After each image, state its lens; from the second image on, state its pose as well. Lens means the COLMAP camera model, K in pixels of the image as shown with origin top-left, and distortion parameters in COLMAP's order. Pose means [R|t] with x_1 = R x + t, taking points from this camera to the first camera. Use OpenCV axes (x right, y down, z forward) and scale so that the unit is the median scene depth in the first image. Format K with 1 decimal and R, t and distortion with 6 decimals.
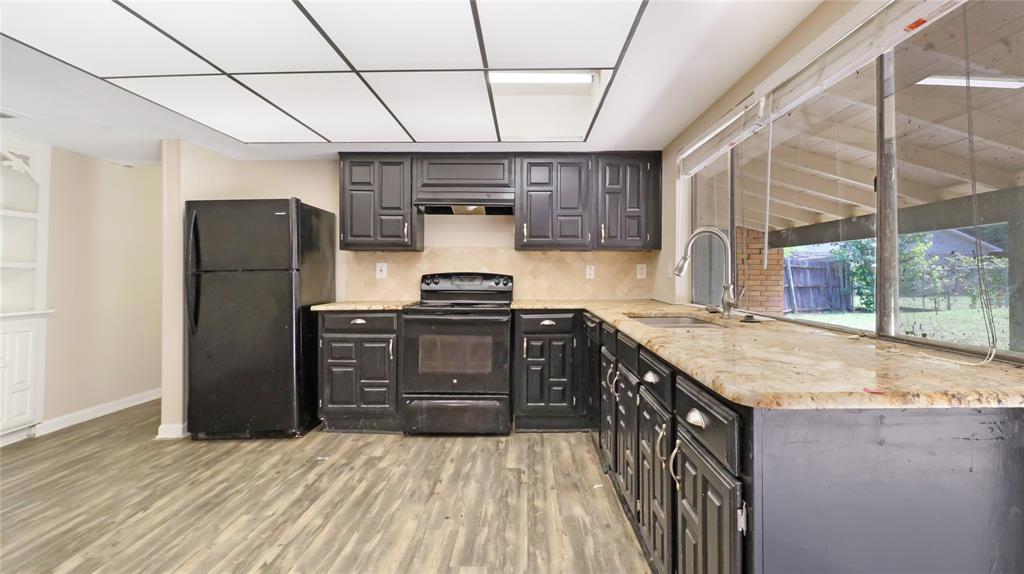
lens RADIAL K [[483.6, 0, 525.8], [0, 483.6, 283.7], [0, 0, 1]] dist [0.013733, -0.013178]
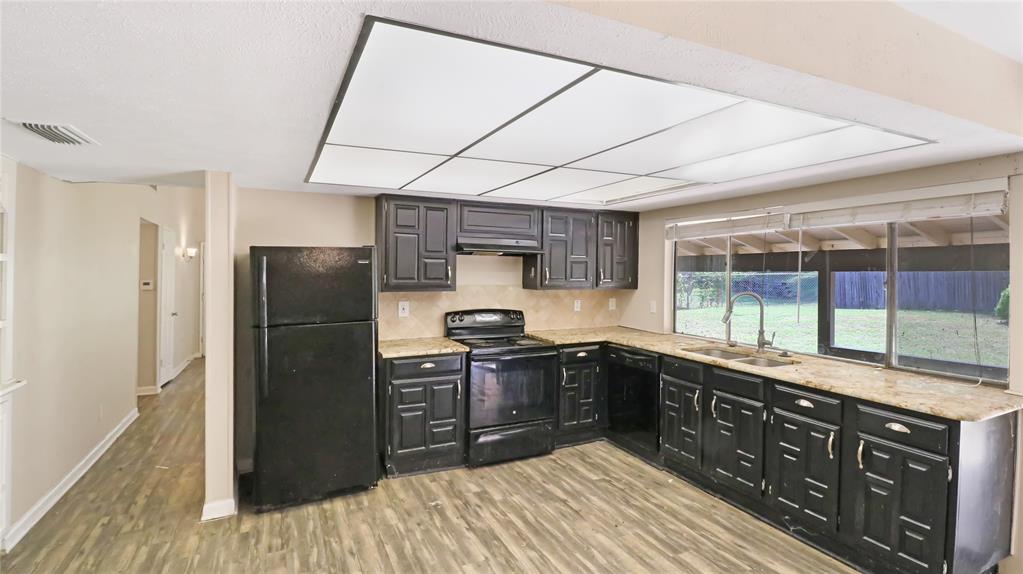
lens RADIAL K [[483.2, 0, 525.3], [0, 483.2, 283.7], [0, 0, 1]] dist [0.013733, -0.013178]
pose [[0.896790, -0.002146, 0.442451, -0.623955], [-0.000574, 0.999982, 0.006014, -0.104234], [-0.442455, -0.005648, 0.896773, -0.015195]]
